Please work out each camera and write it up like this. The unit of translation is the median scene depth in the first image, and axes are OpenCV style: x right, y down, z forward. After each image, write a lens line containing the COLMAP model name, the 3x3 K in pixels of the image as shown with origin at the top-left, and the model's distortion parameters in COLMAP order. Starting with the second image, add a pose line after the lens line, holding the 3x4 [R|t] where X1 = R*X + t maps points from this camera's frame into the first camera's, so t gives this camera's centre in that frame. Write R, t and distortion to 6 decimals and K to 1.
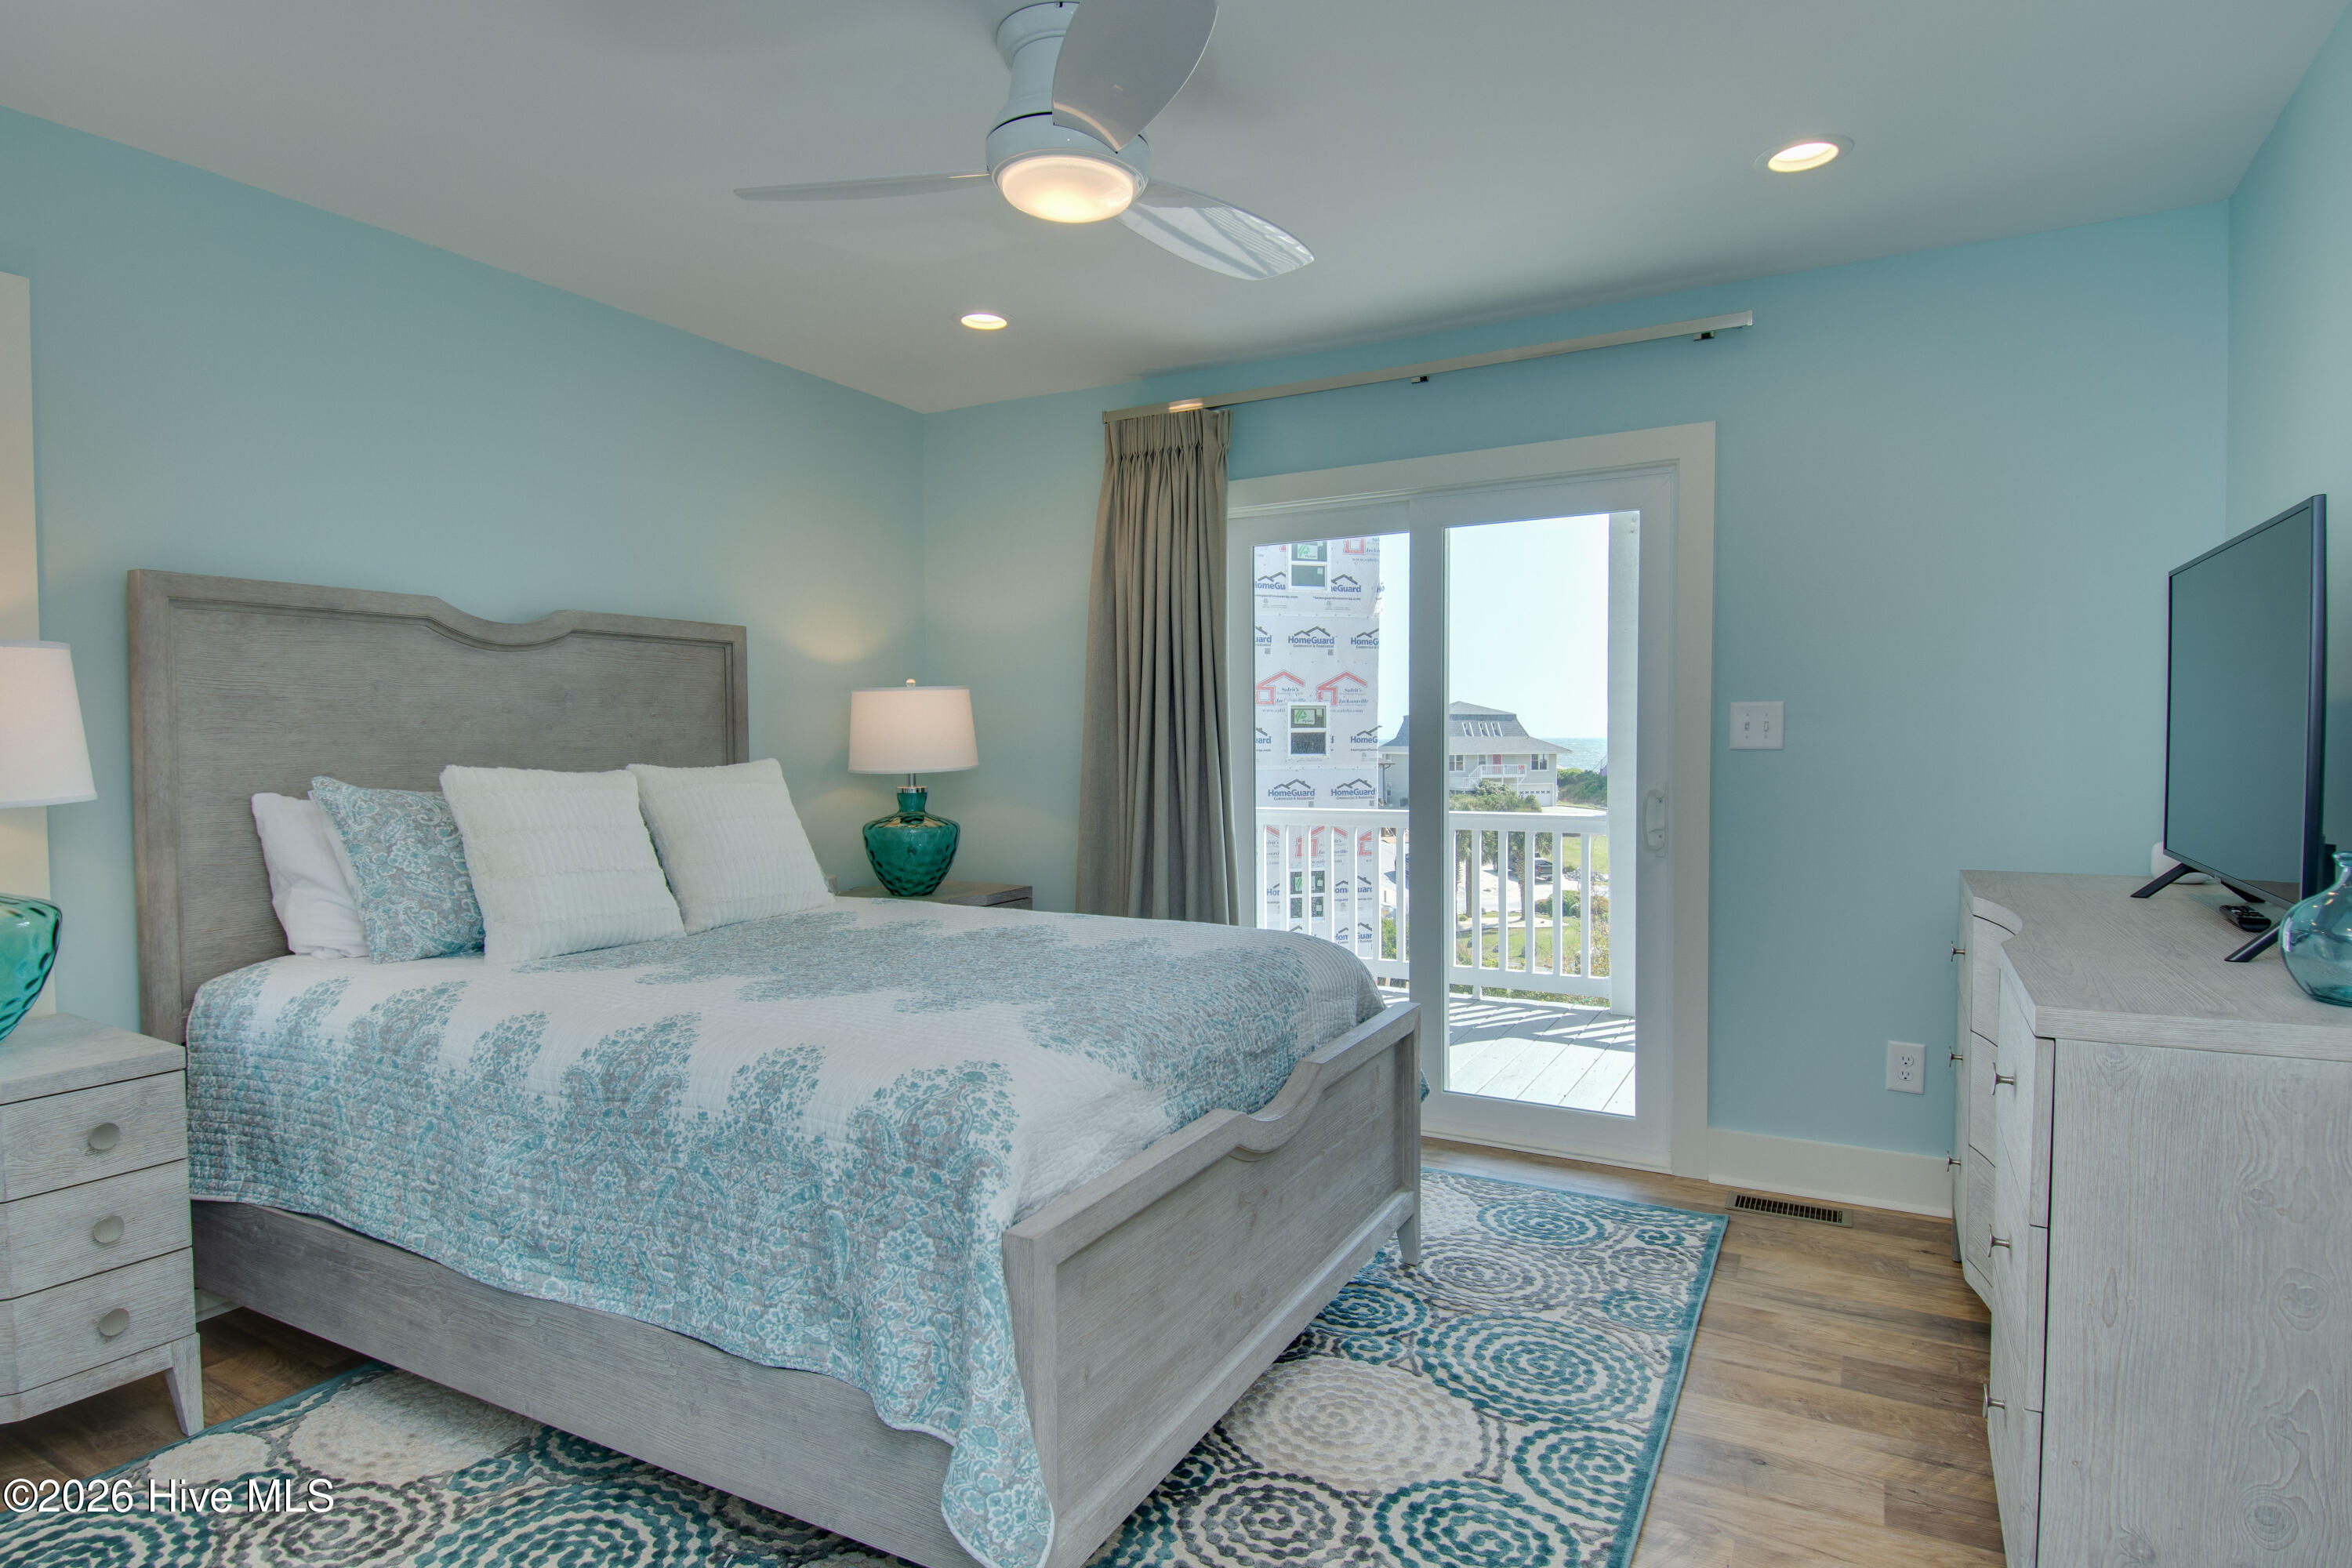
lens RADIAL K [[1300.9, 0, 1186.4], [0, 1300.9, 778.1], [0, 0, 1]] dist [0.025231, -0.034745]
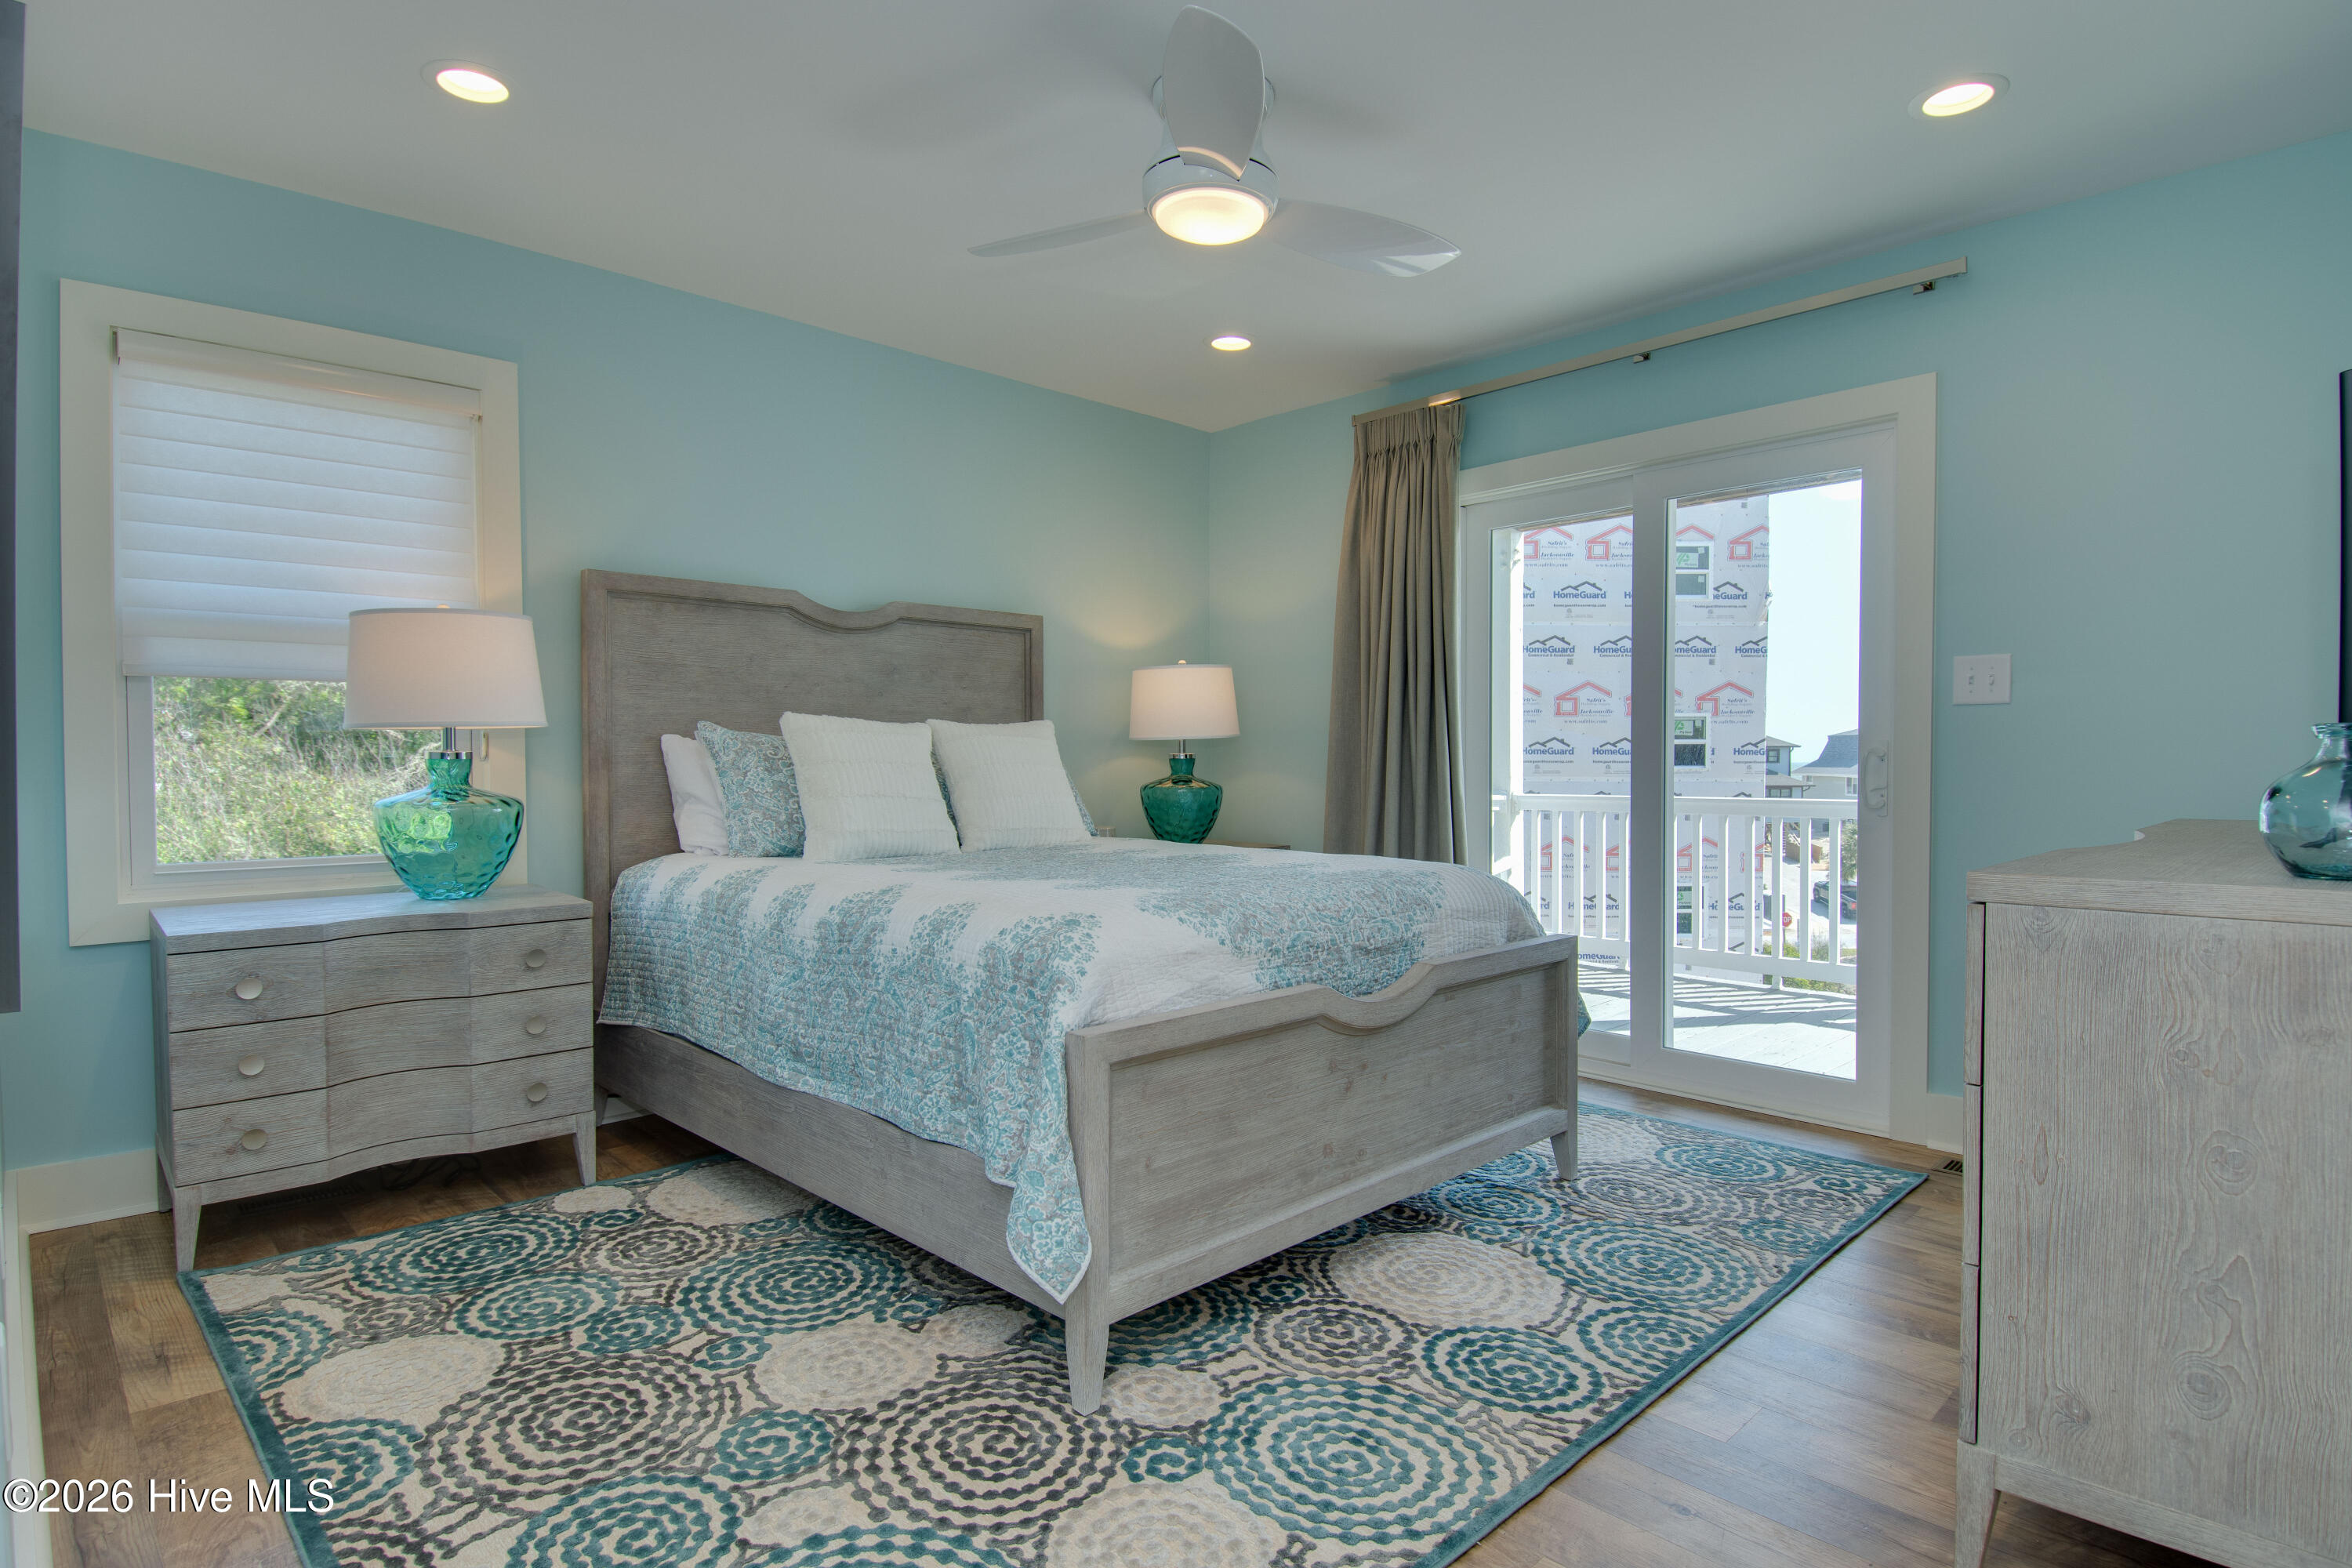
lens RADIAL K [[1245.2, 0, 1197.5], [0, 1245.2, 774.2], [0, 0, 1]] dist [0.031859, -0.039485]
pose [[0.956509, 0.006976, -0.291619, 0.237950], [-0.011760, 0.999823, -0.014654, 0.079707], [0.291466, 0.017446, 0.956422, -0.095206]]
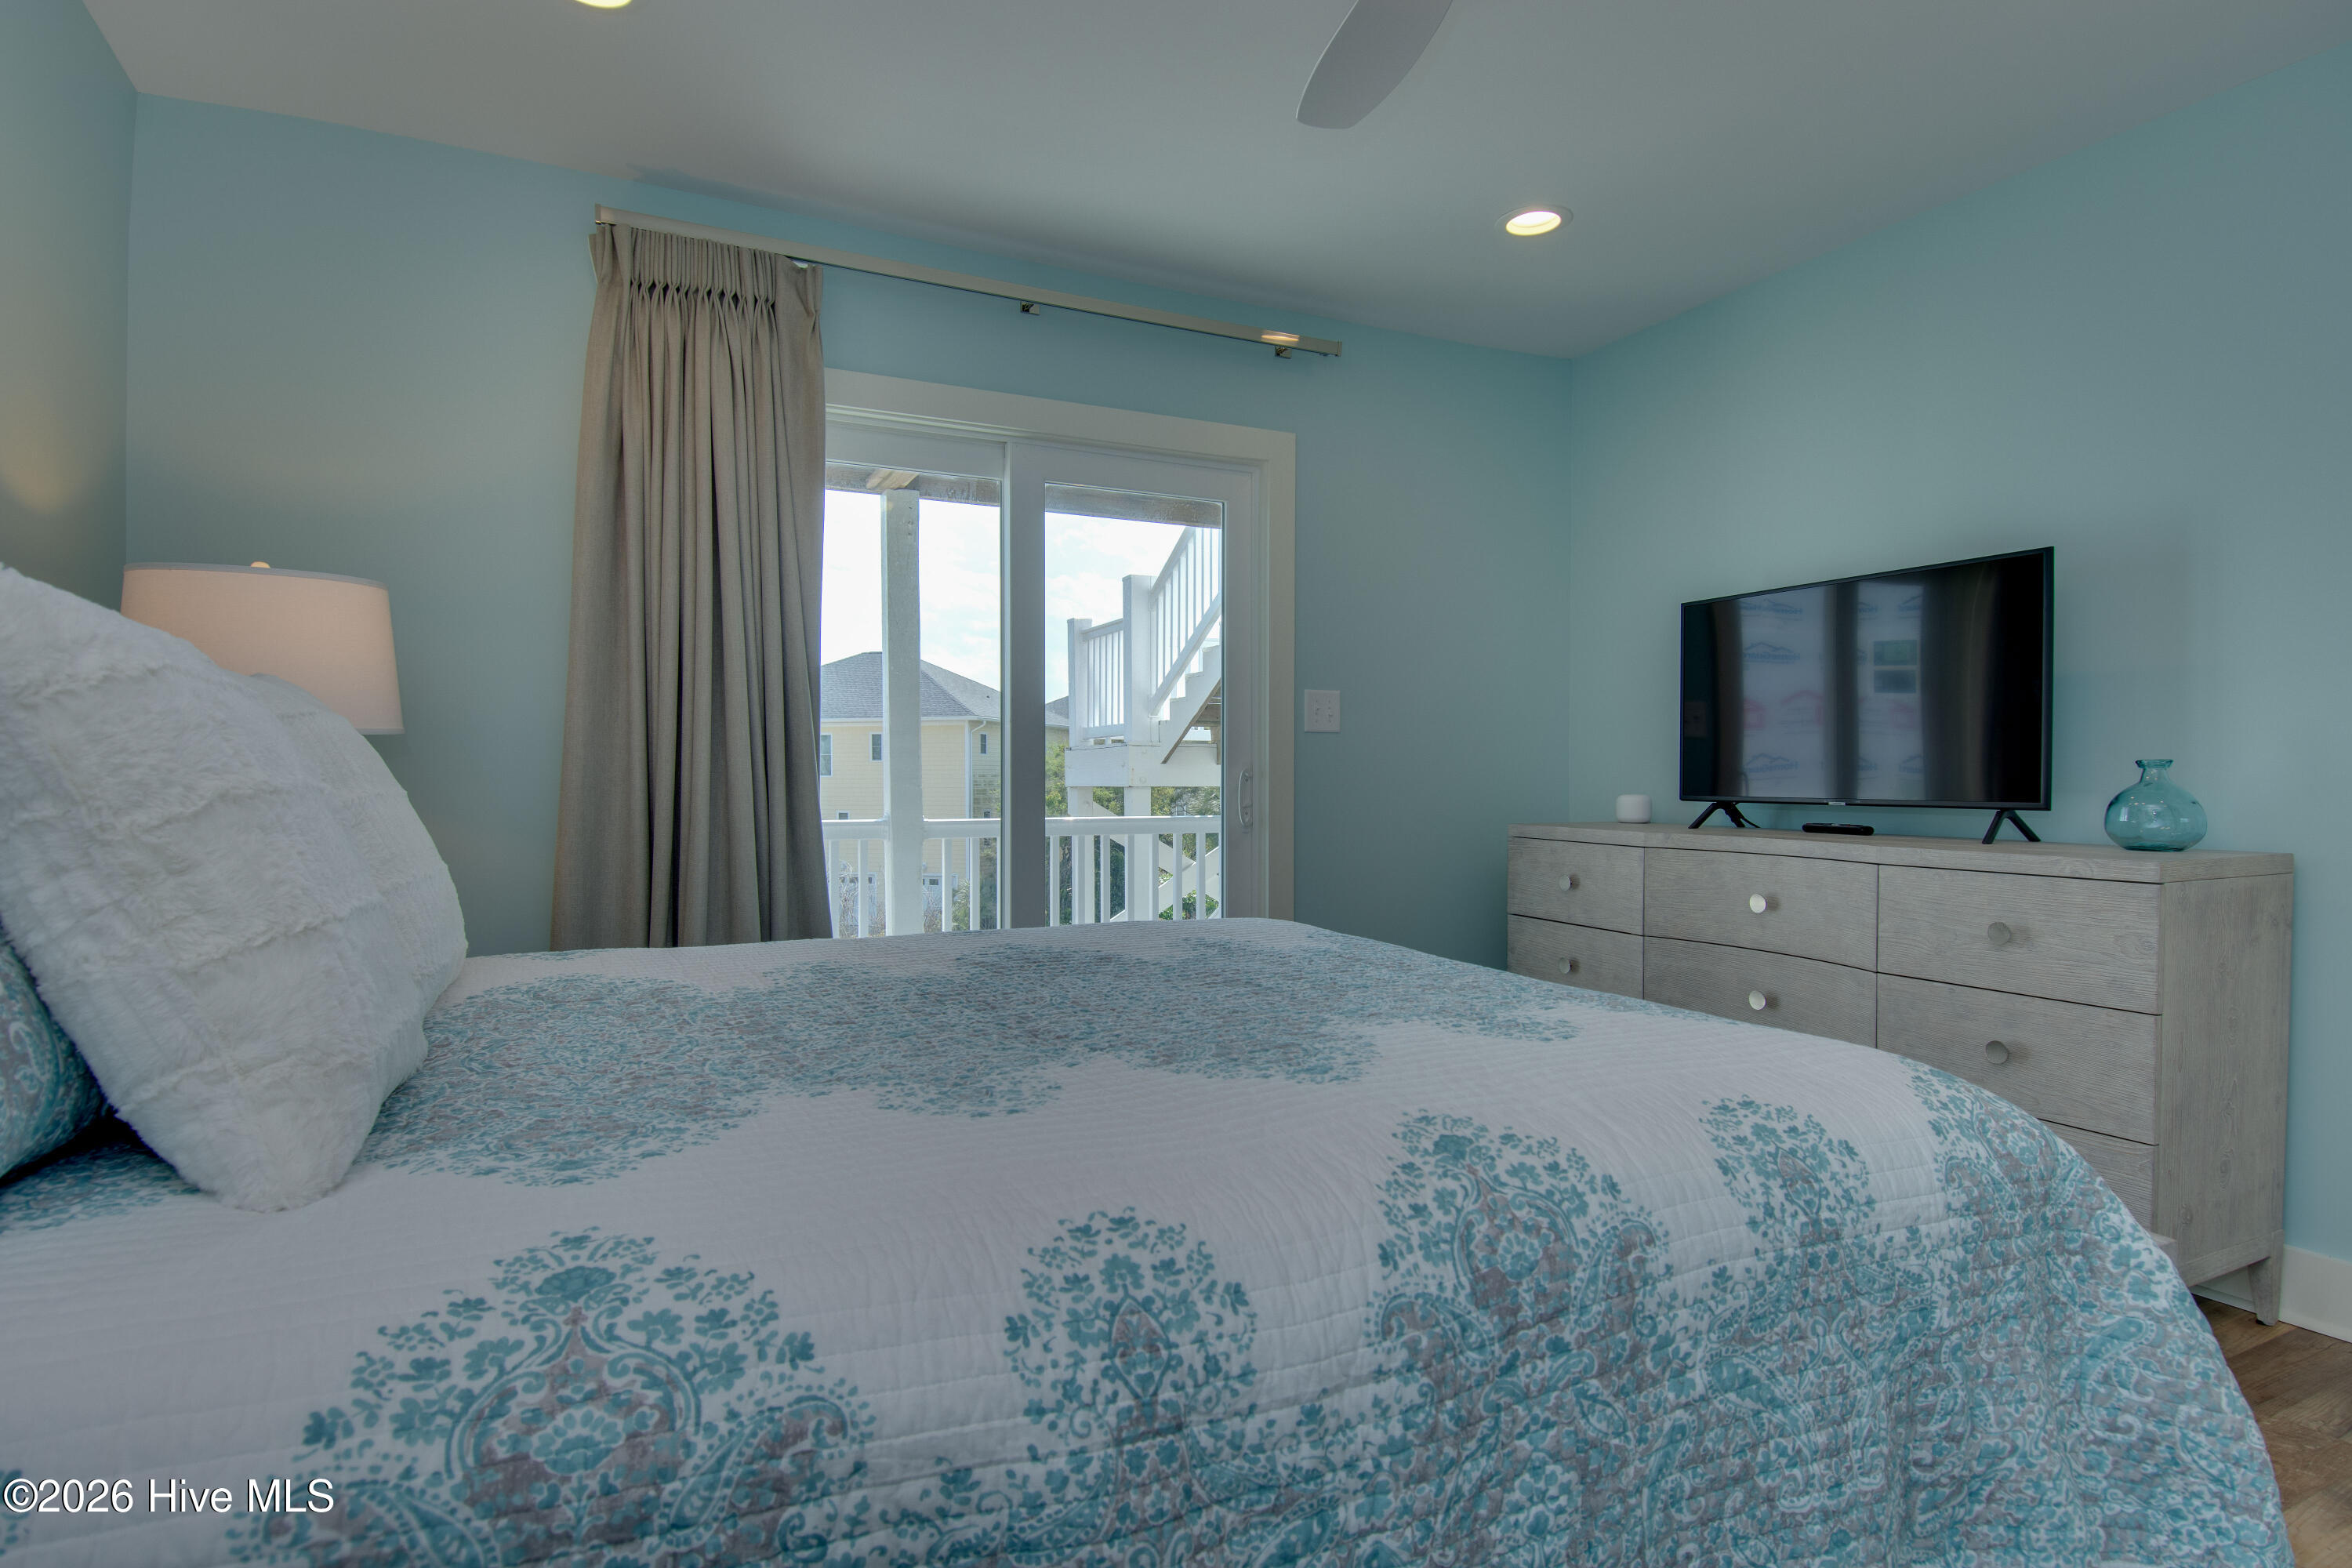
lens RADIAL K [[1245.2, 0, 1188.9], [0, 1245.2, 778.9], [0, 0, 1]] dist [0.031859, -0.039485]
pose [[0.577821, 0.007094, 0.816133, -0.774629], [0.026557, 0.999269, -0.027489, 0.062344], [-0.815731, 0.037558, 0.577210, 0.762678]]
